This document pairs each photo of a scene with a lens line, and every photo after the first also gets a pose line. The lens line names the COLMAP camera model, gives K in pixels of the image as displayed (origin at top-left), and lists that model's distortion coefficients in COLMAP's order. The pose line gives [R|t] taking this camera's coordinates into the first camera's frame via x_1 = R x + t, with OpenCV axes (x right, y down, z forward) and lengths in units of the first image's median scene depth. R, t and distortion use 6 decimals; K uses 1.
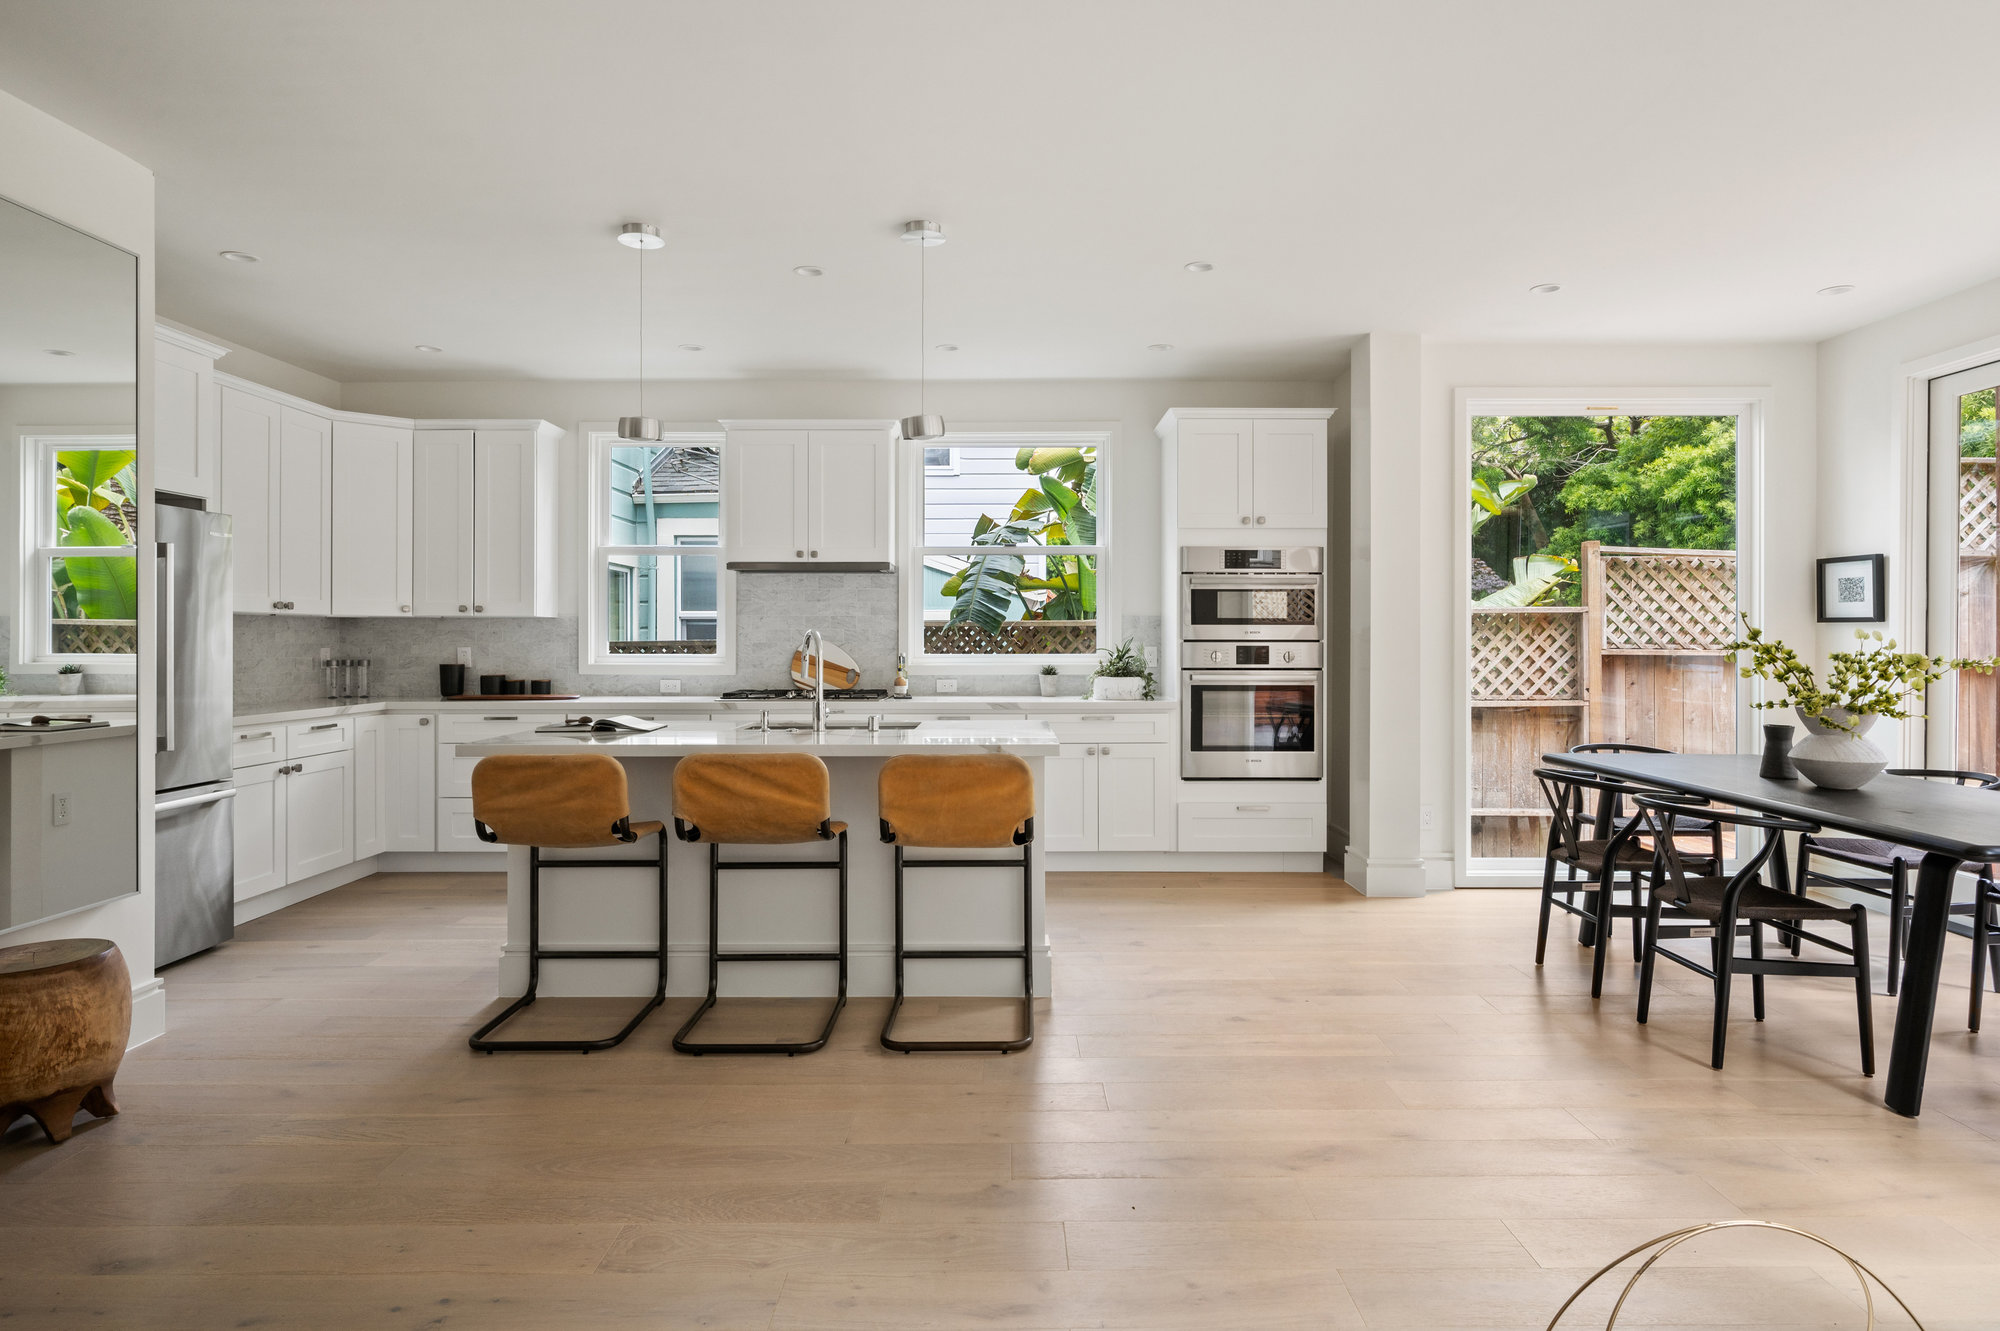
lens RADIAL K [[1125.0, 0, 1002.9], [0, 1125.0, 633.8], [0, 0, 1]] dist [-0.000814, 0.000785]
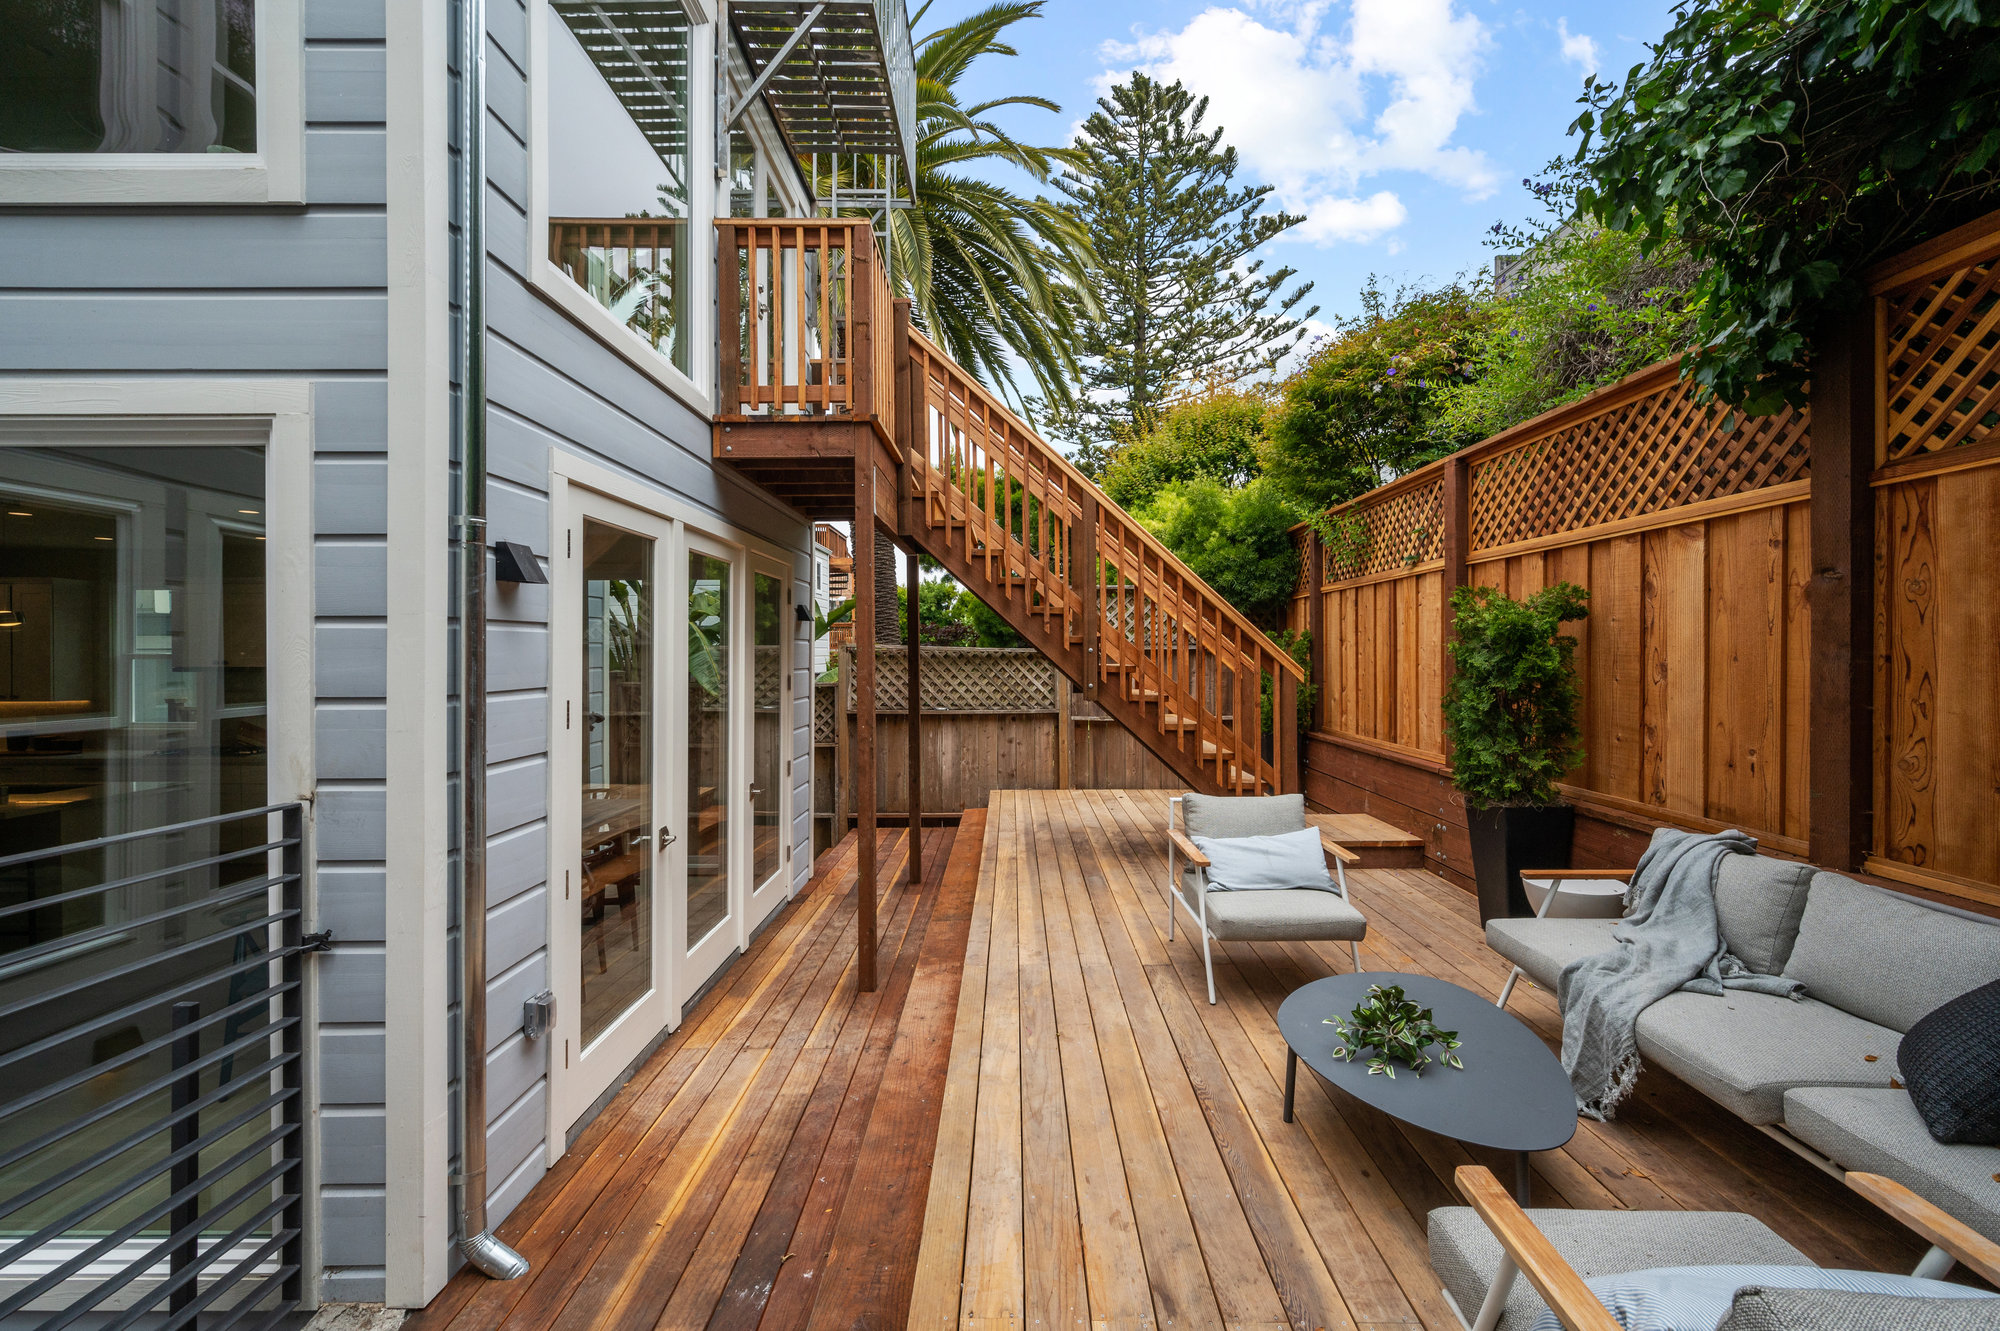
lens RADIAL K [[810.4, 0, 1005.6], [0, 810.4, 658.5], [0, 0, 1]] dist [-0.001040, 0.000212]
pose [[0.999989, -0.004623, 0.000806, 0.946580], [0.004614, 0.999933, 0.010660, -0.087221], [-0.000855, -0.010656, 0.999943, -0.144407]]
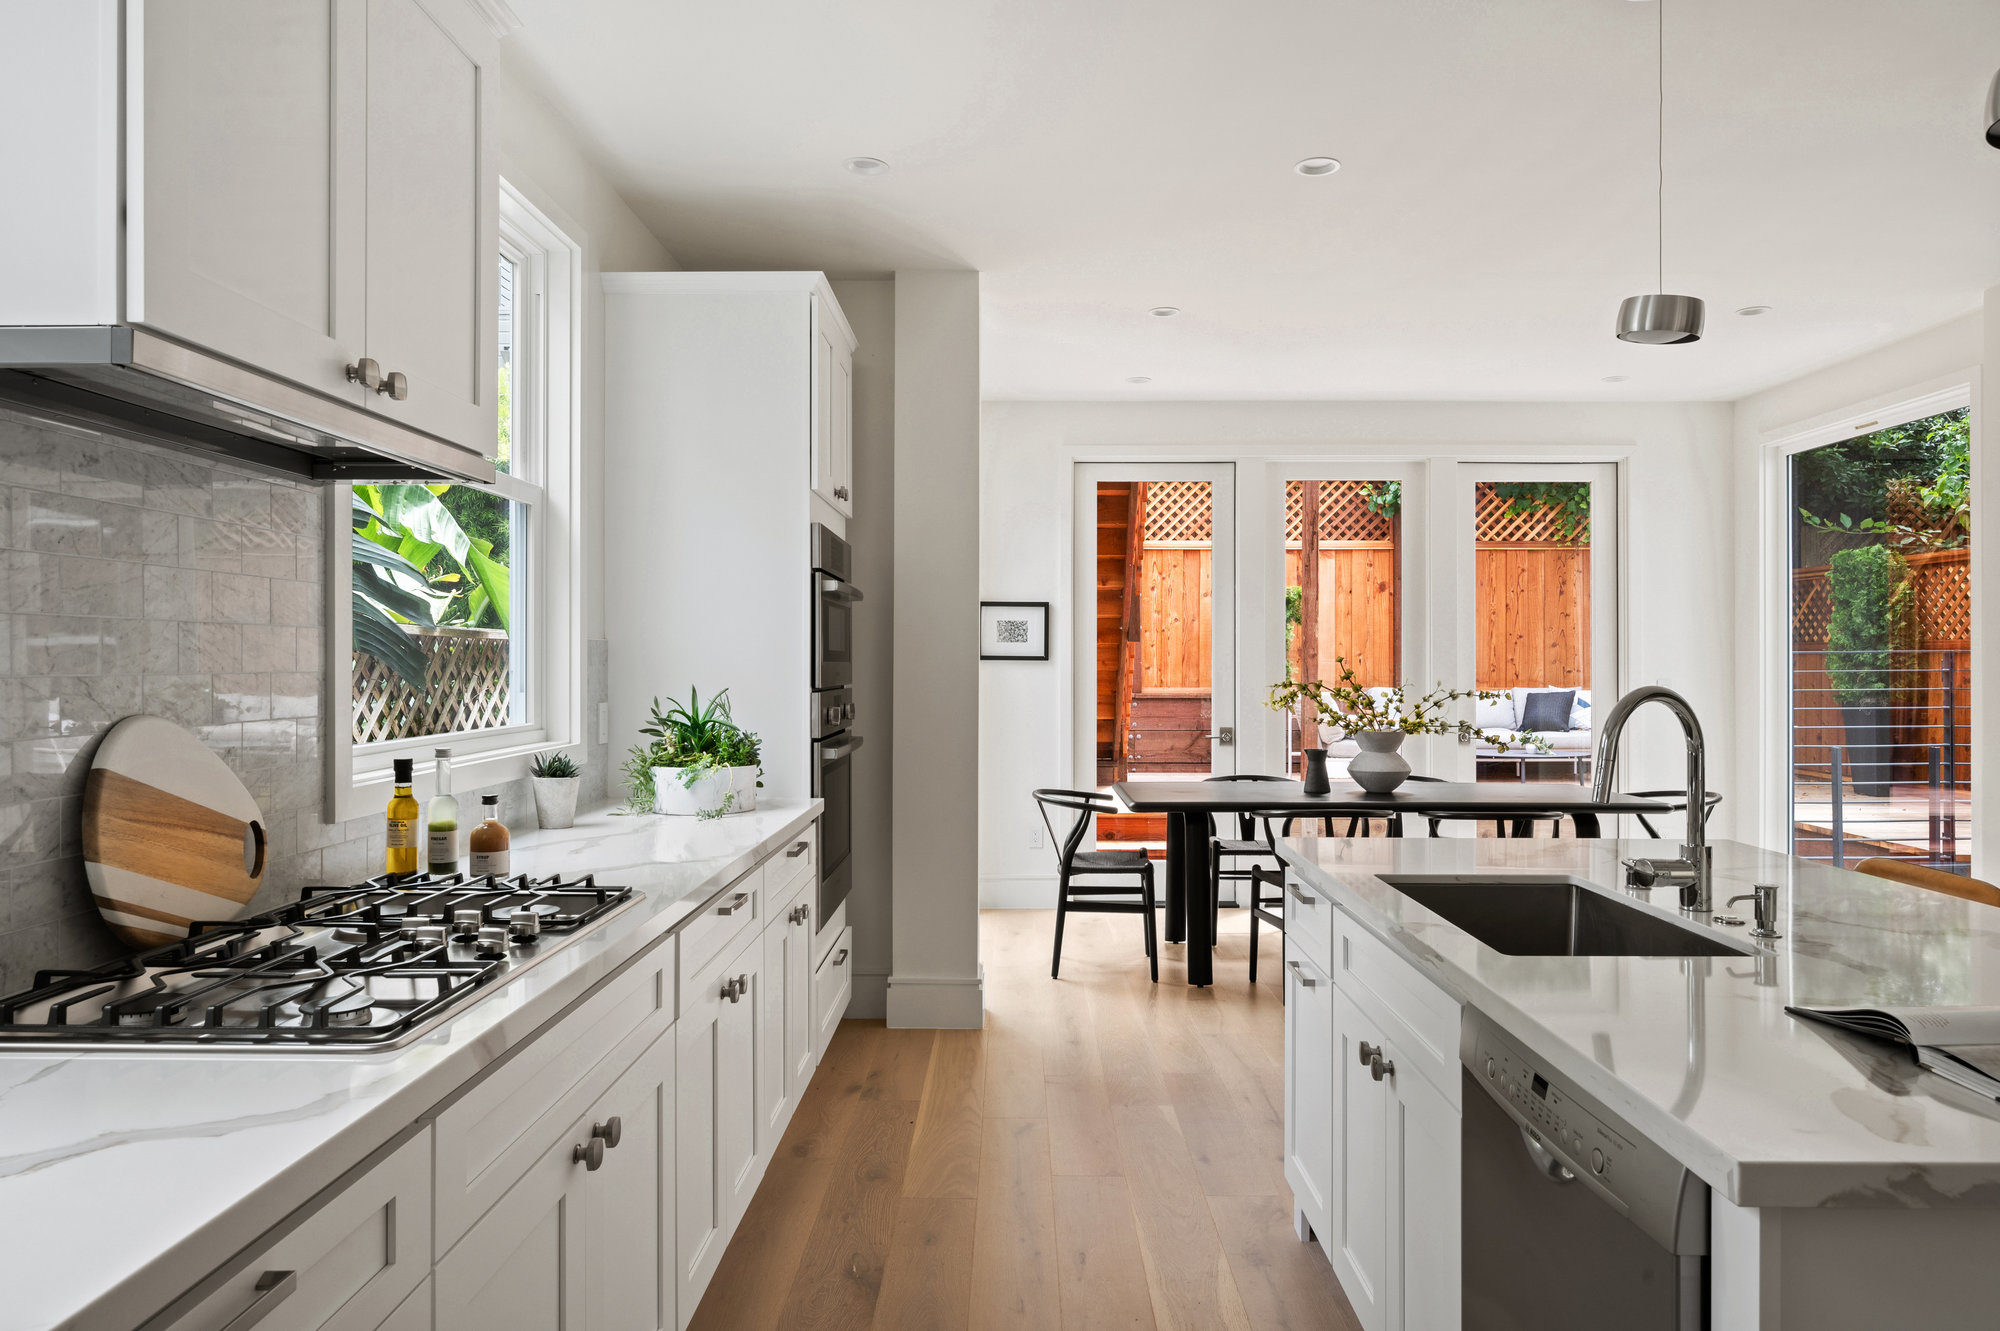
lens RADIAL K [[1282.1, 0, 1000.0], [0, 1282.1, 665.5], [0, 0, 1]] dist [-0.004963, 0.001414]
pose [[0.013917, -0.003769, 0.999896, -0.467879], [-0.003937, 0.999985, 0.003824, -0.008887], [-0.999895, -0.003989, 0.013902, 0.875238]]
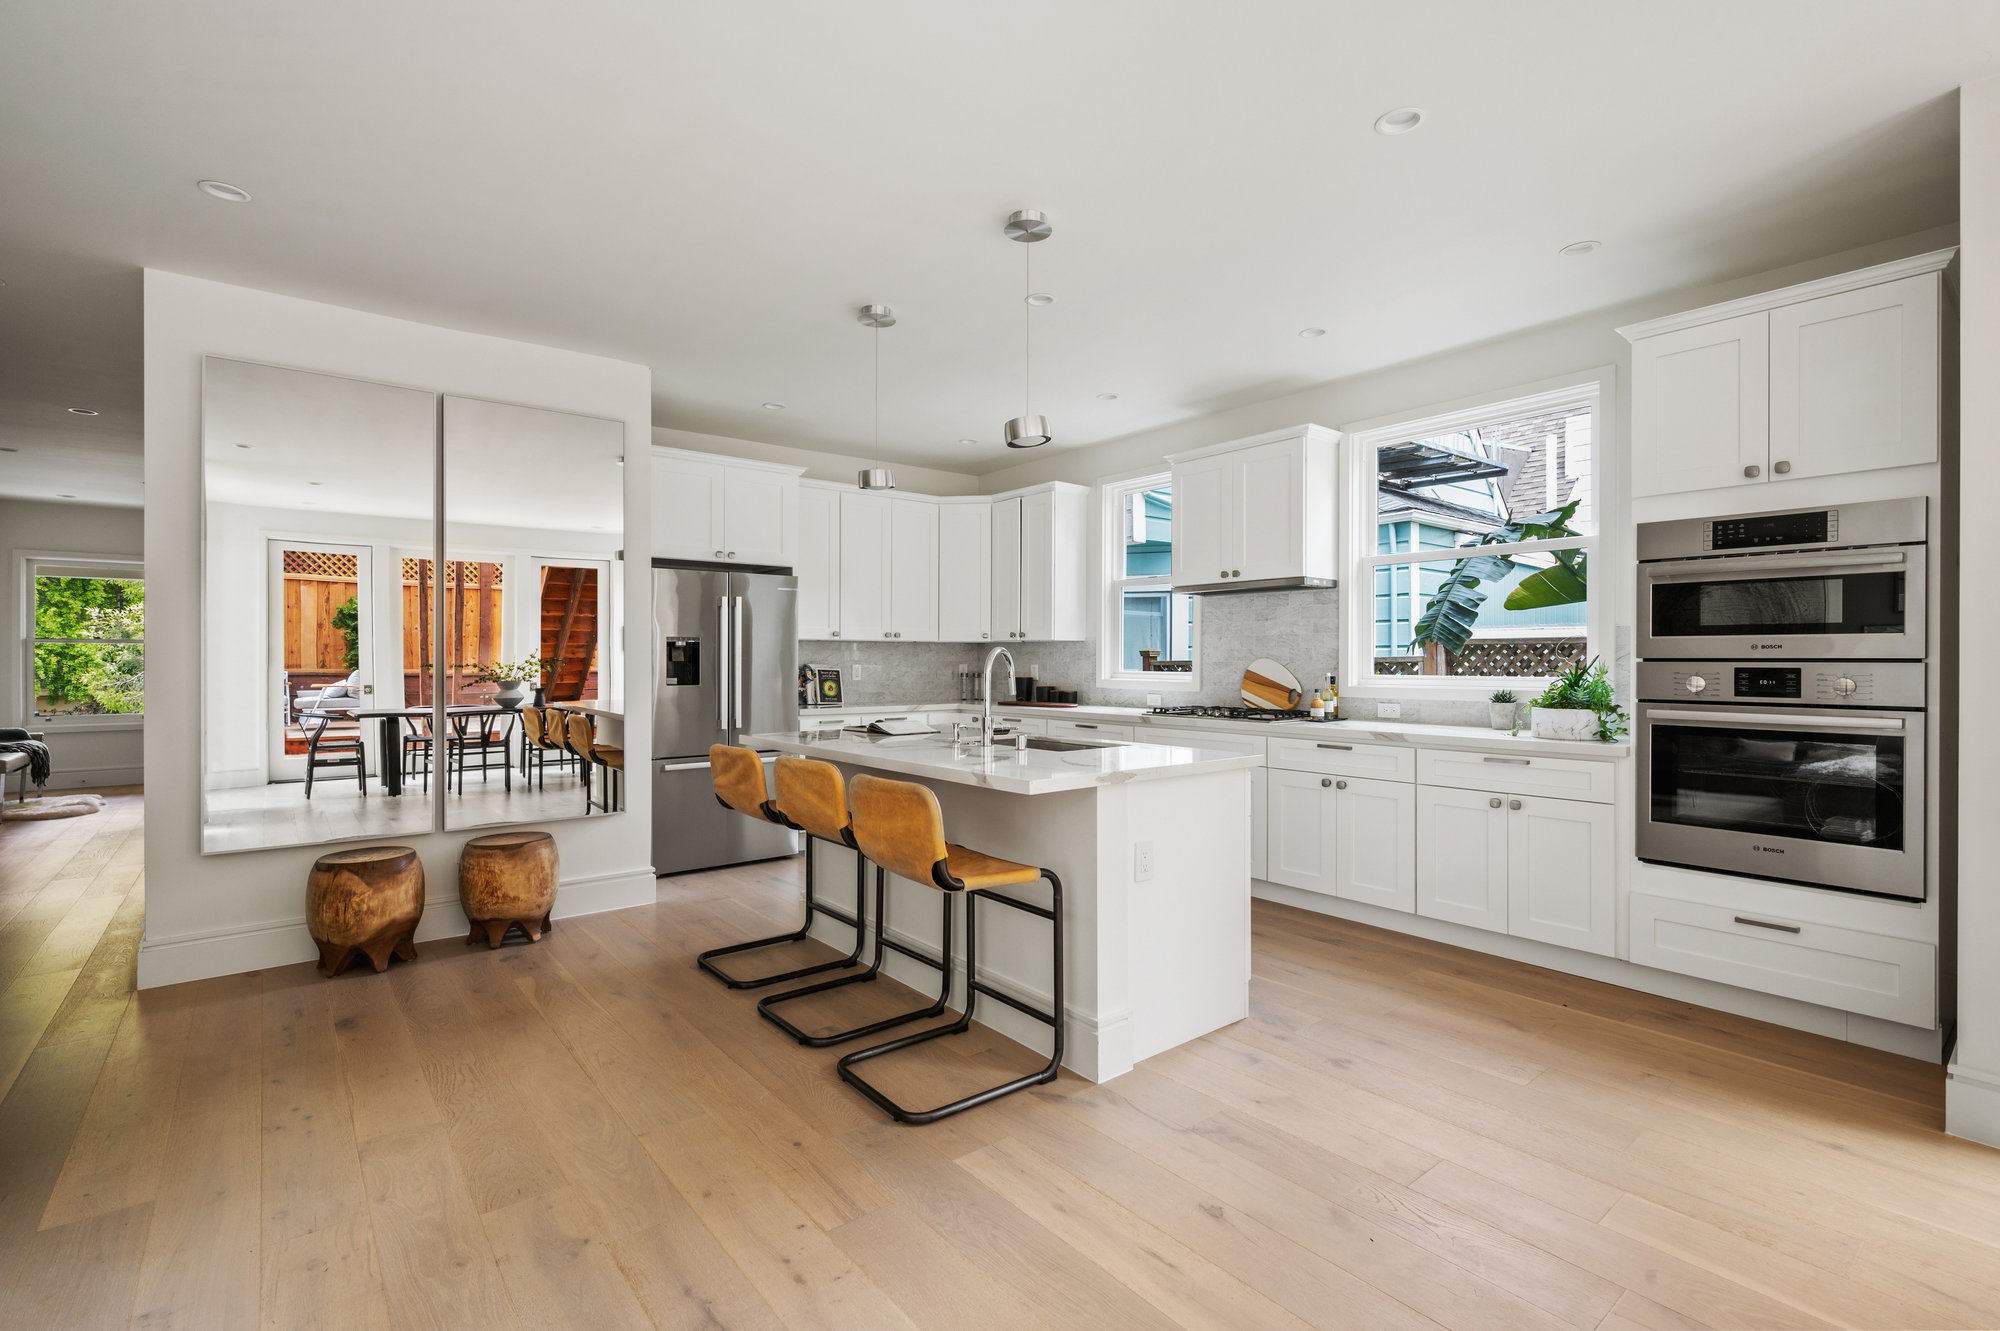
lens RADIAL K [[901.2, 0, 1005.3], [0, 901.2, 662.0], [0, 0, 1]] dist [-0.001145, 0.000647]
pose [[0.633251, 0.002534, -0.773943, 0.332980], [0.002527, 0.999983, 0.005343, 0.003515], [0.773943, -0.005339, 0.633233, 0.337717]]
